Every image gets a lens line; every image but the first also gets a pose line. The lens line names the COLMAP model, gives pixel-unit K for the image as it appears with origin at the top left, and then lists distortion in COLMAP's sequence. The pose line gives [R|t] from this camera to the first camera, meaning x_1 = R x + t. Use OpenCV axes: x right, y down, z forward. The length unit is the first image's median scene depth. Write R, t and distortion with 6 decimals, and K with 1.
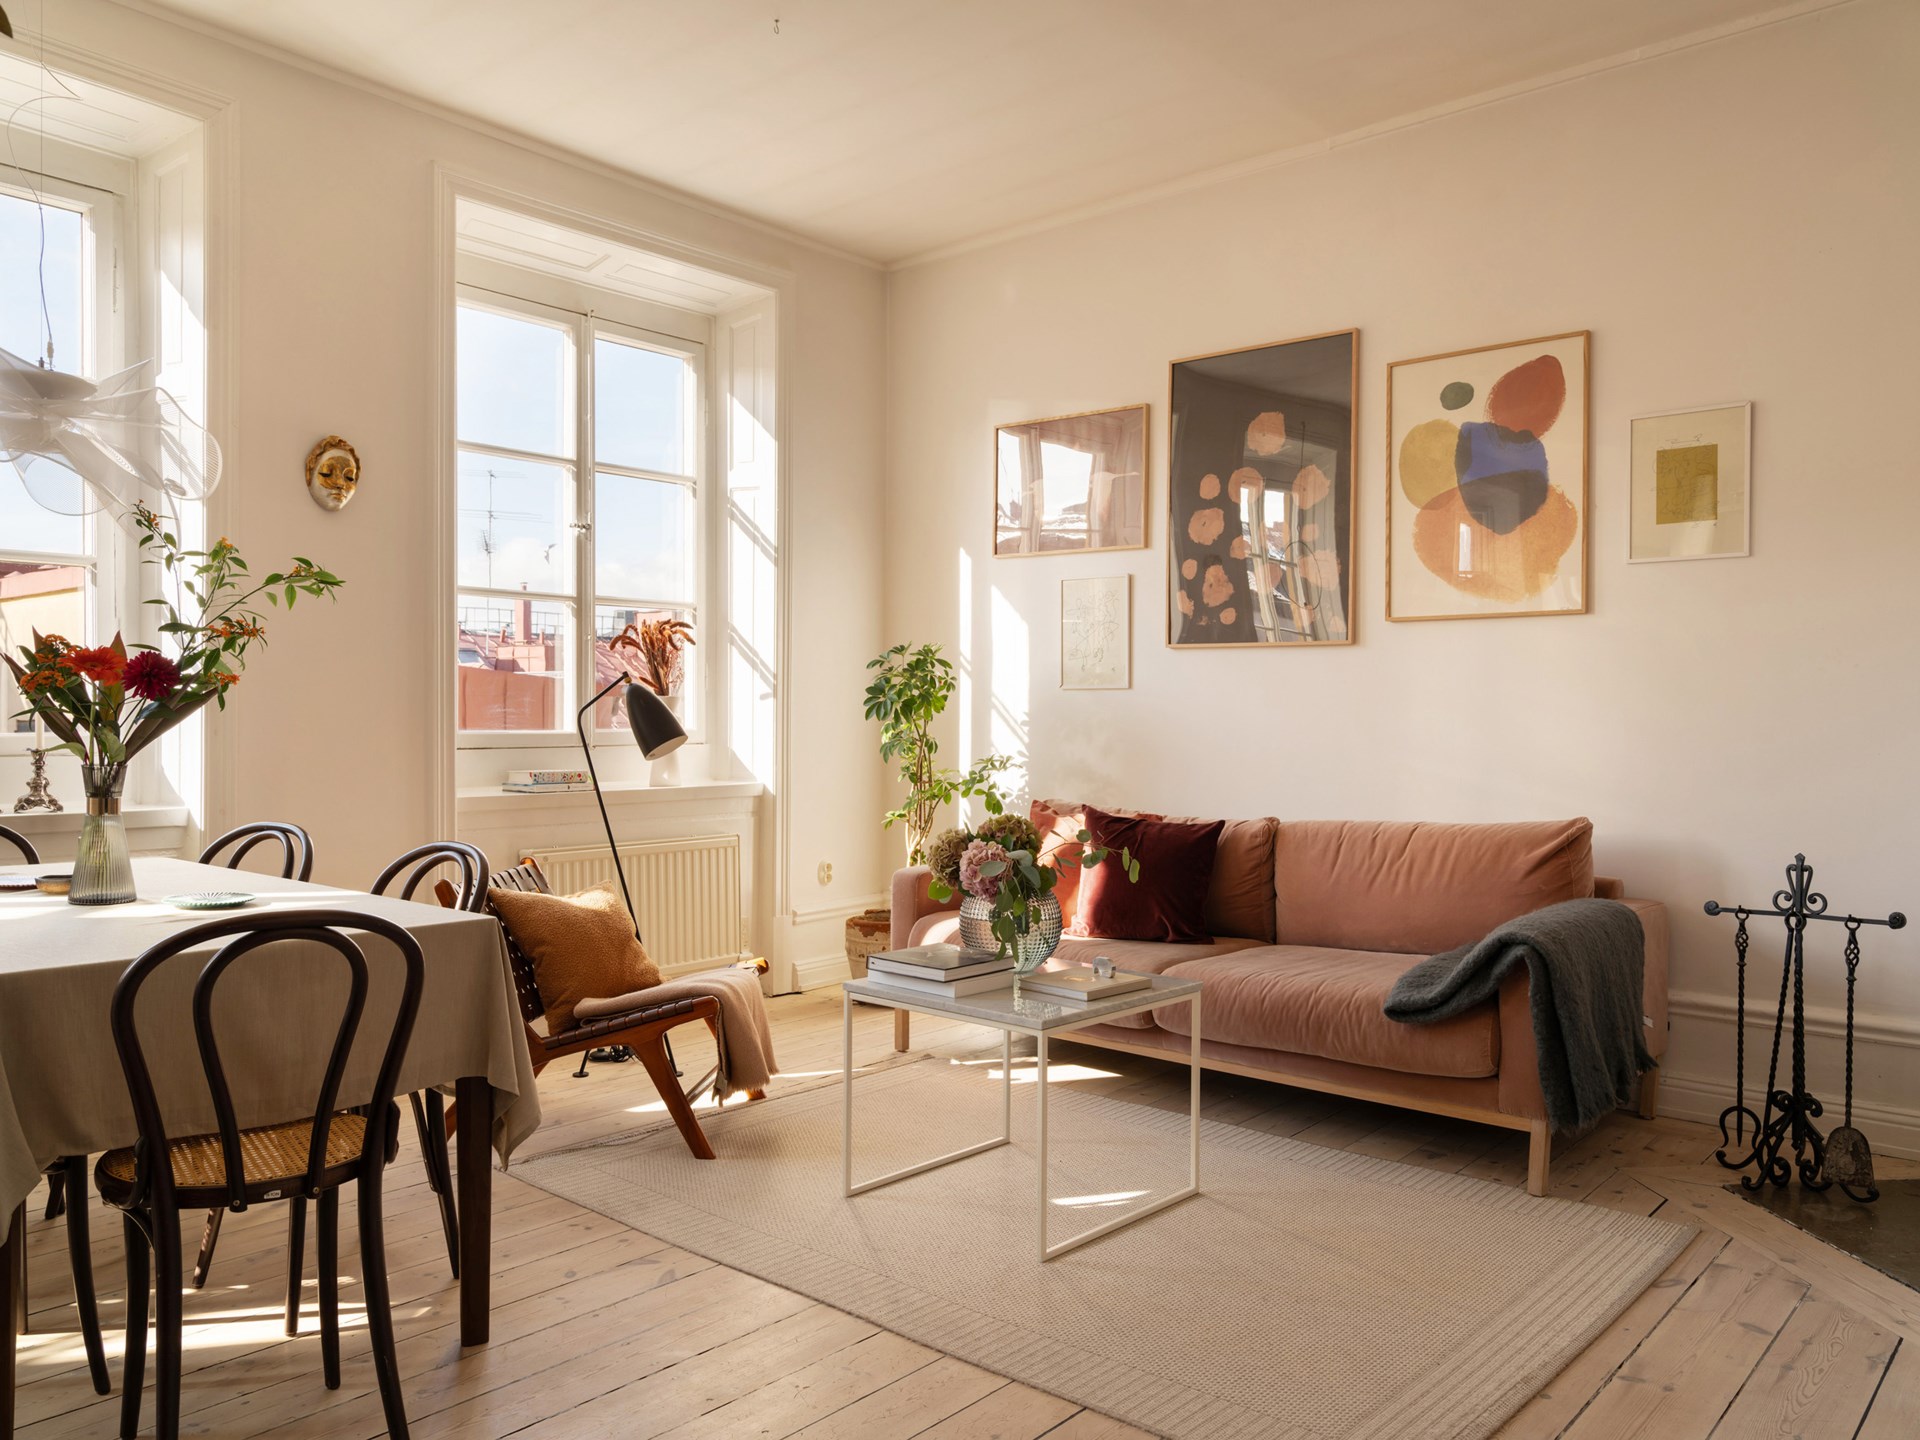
lens RADIAL K [[1480.5, 0, 957.2], [0, 1480.5, 728.7], [0, 0, 1]] dist [0.007641, 0.000024]
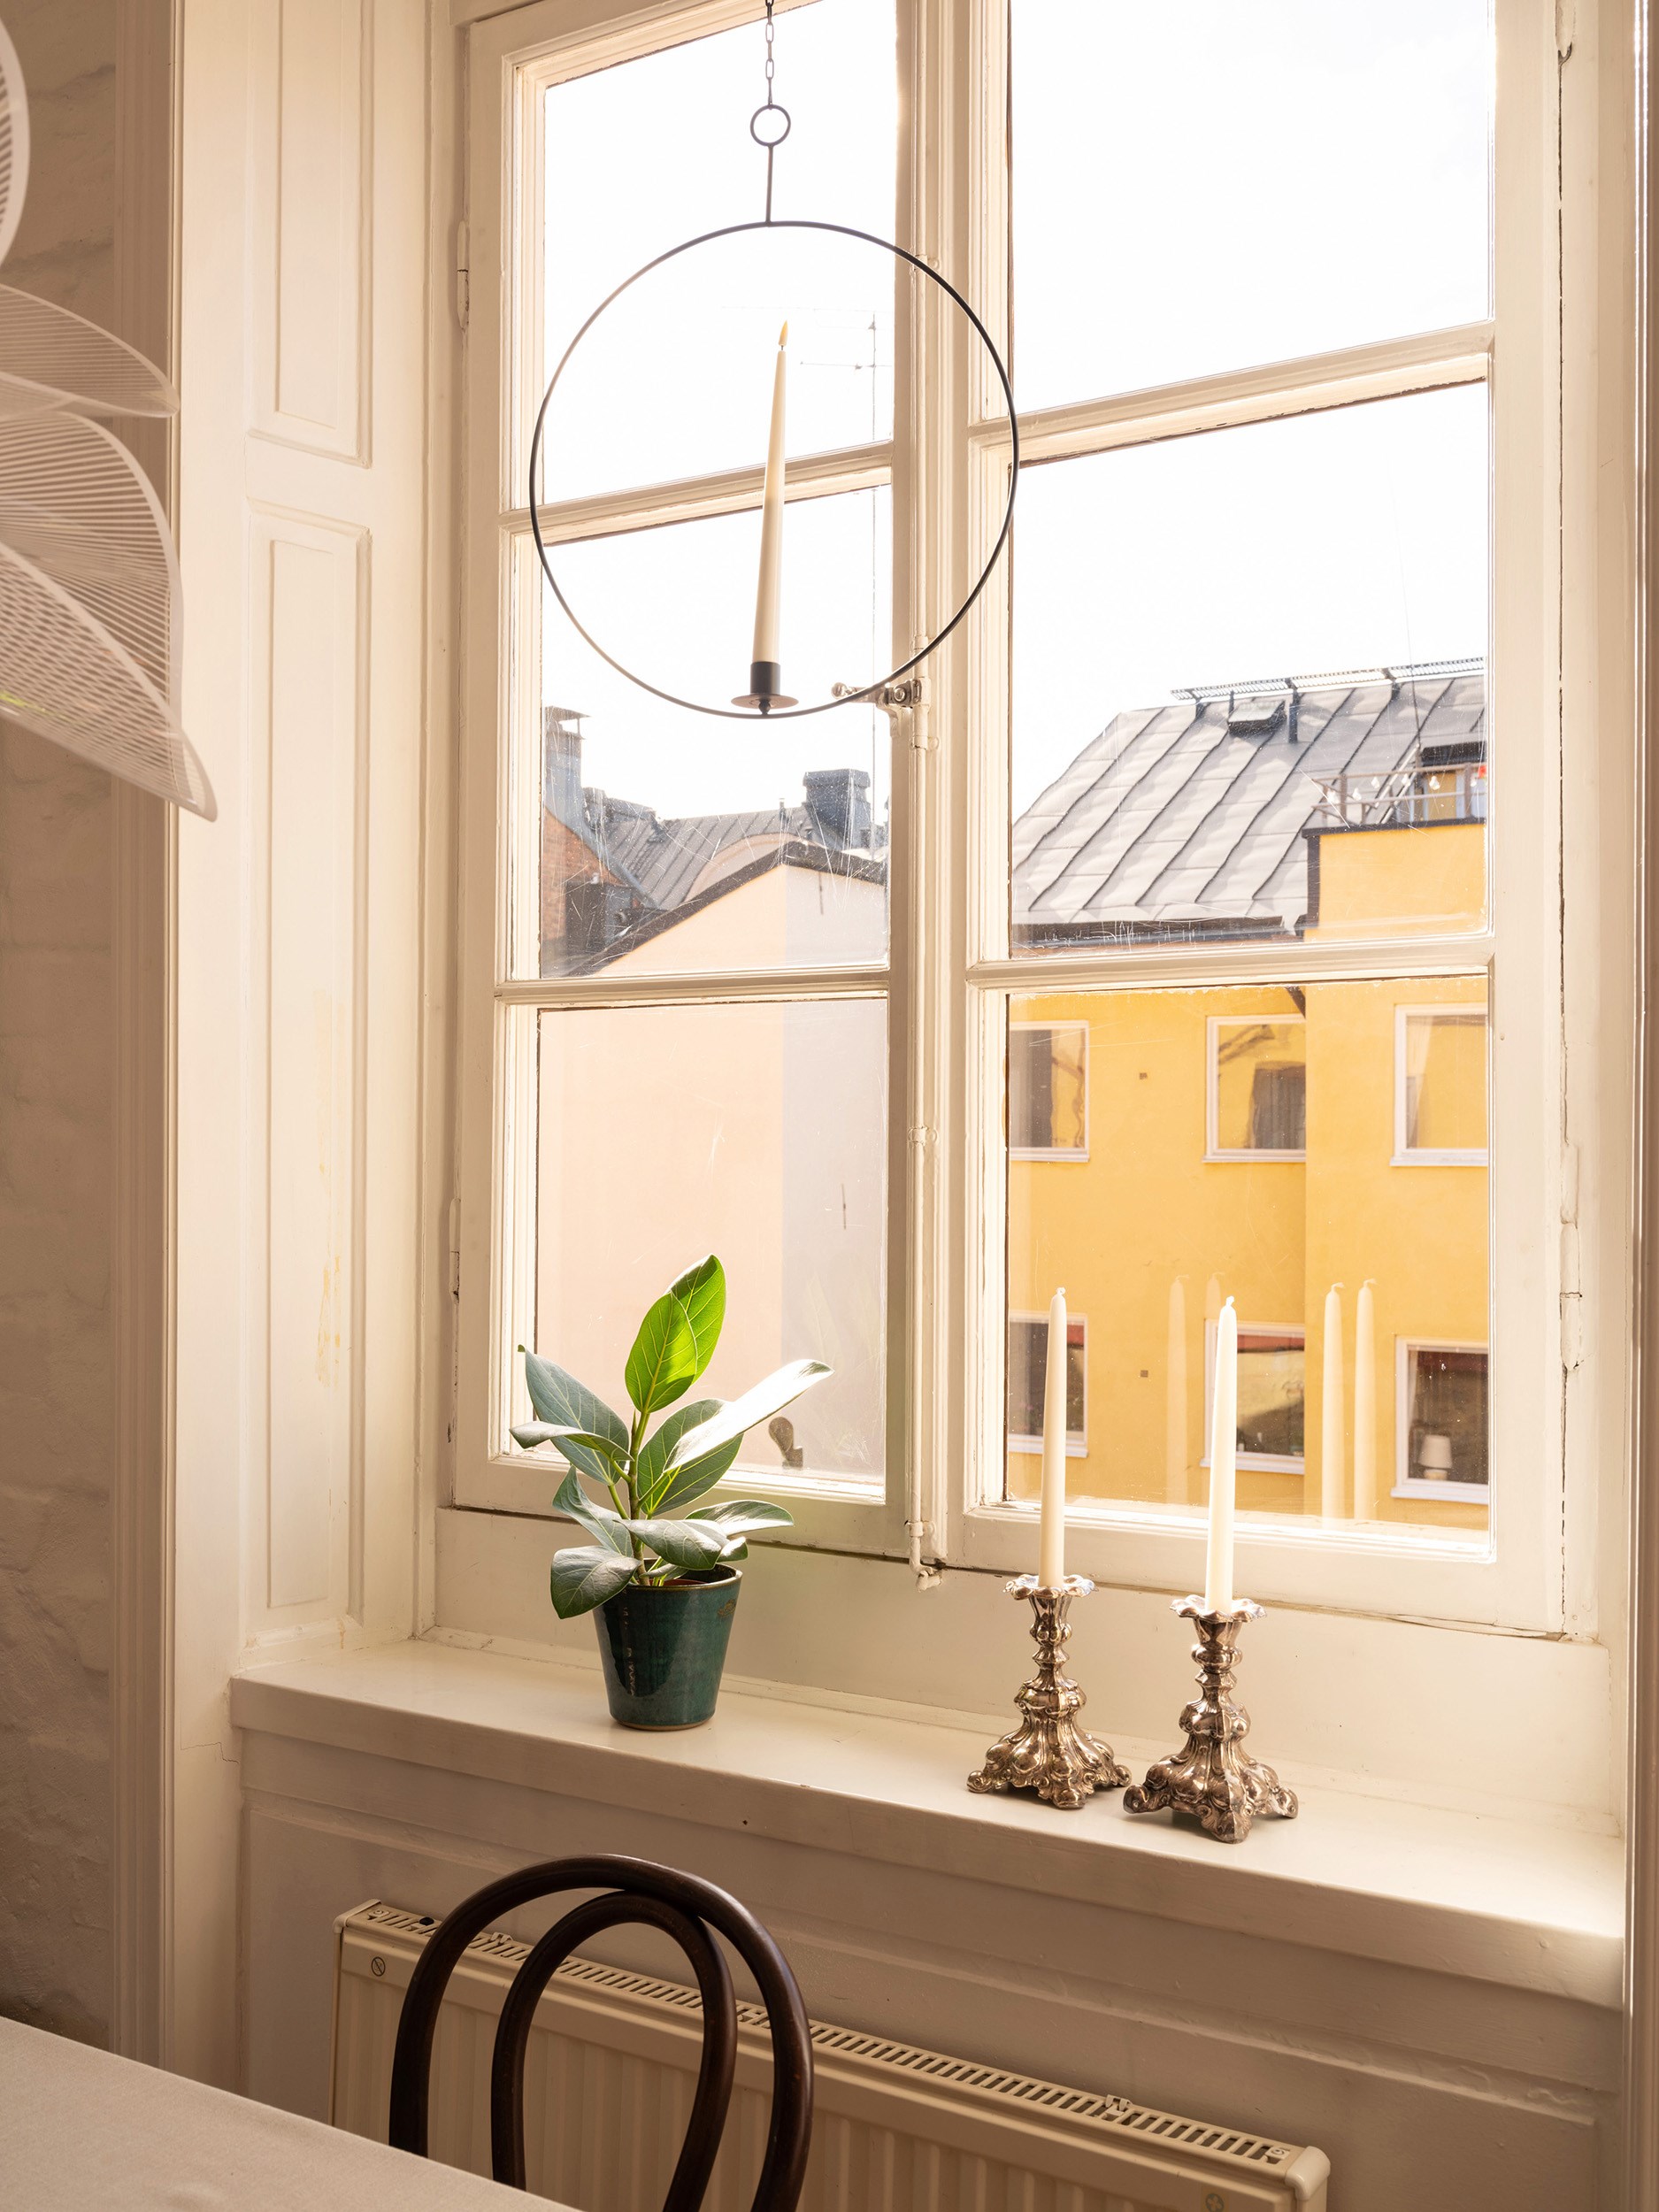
lens RADIAL K [[2175.8, 0, 792.3], [0, 2175.8, 1098.6], [0, 0, 1]] dist [-0.004857, -0.012144]
pose [[0.138323, -0.032959, -0.989839, -0.181865], [-0.012077, 0.999316, -0.034962, -0.066439], [0.990313, 0.016790, 0.137831, 0.786051]]
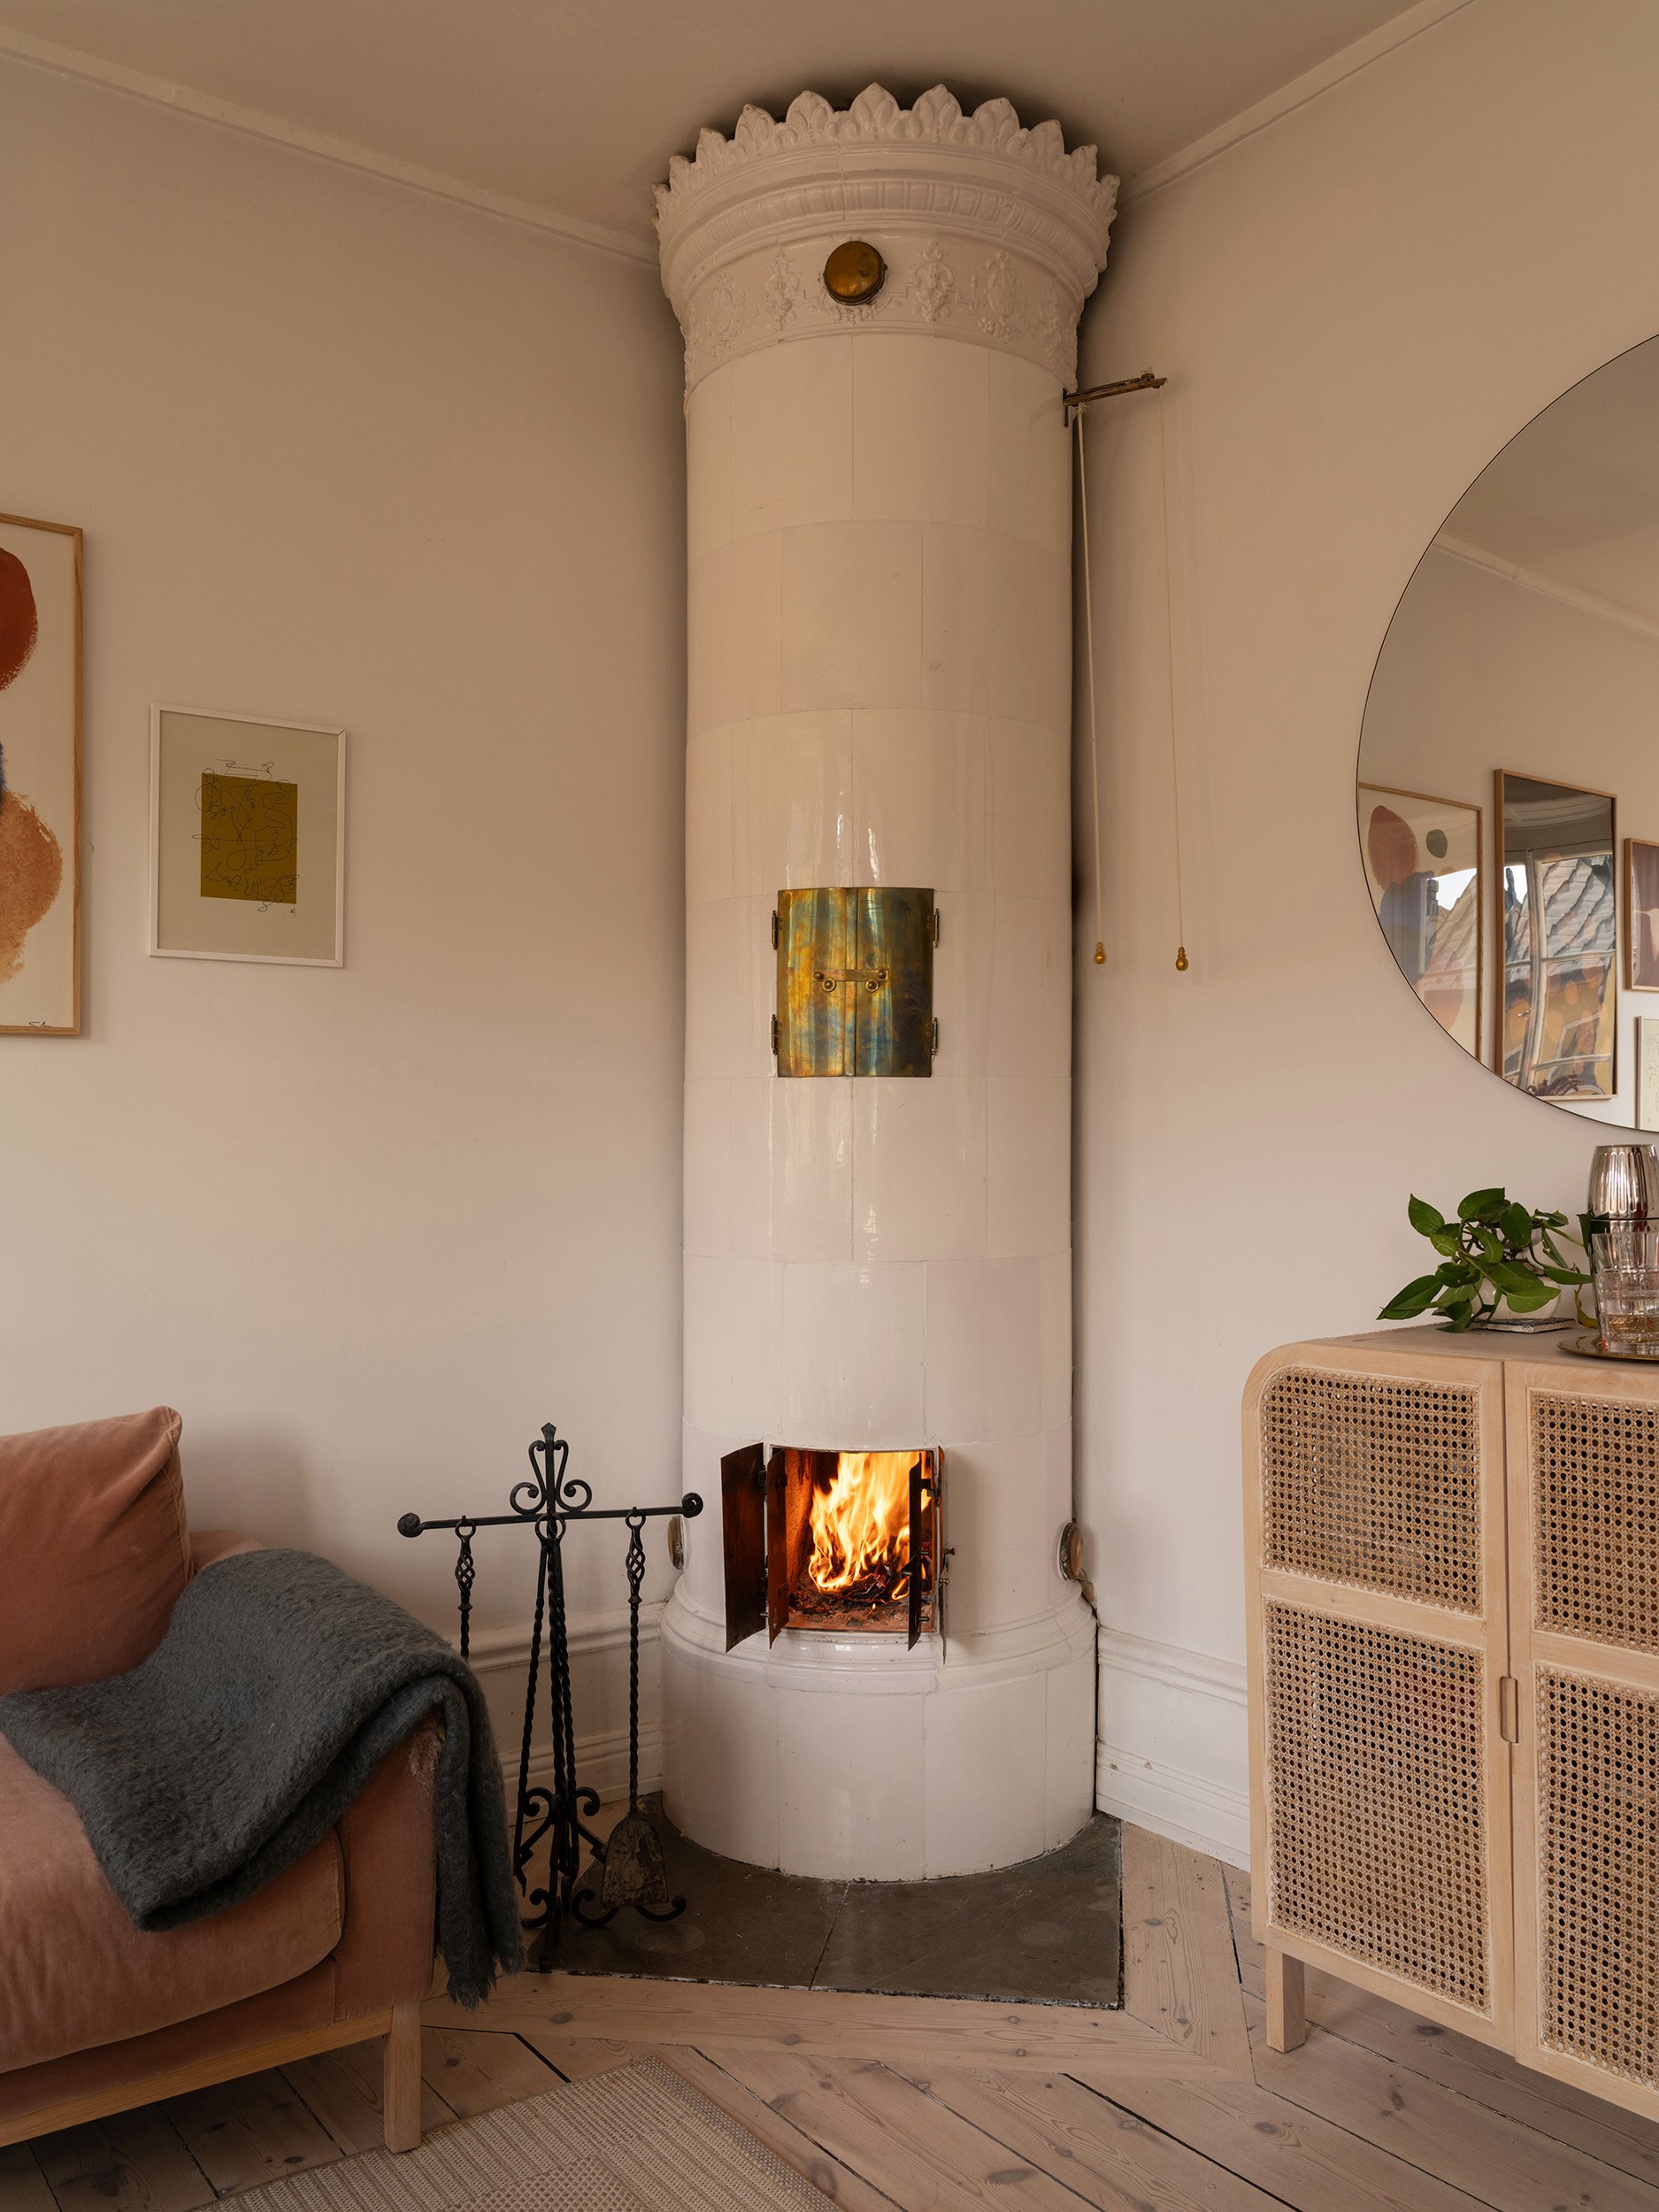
lens RADIAL K [[1733.9, 0, 894.3], [0, 1733.9, 1135.1], [0, 0, 1]] dist [-0.000150, -0.003593]
pose [[0.214296, 0.015272, 0.976649, -0.142856], [0.013685, 0.999733, -0.018636, -0.024128], [-0.976673, 0.017359, 0.214029, 0.565519]]
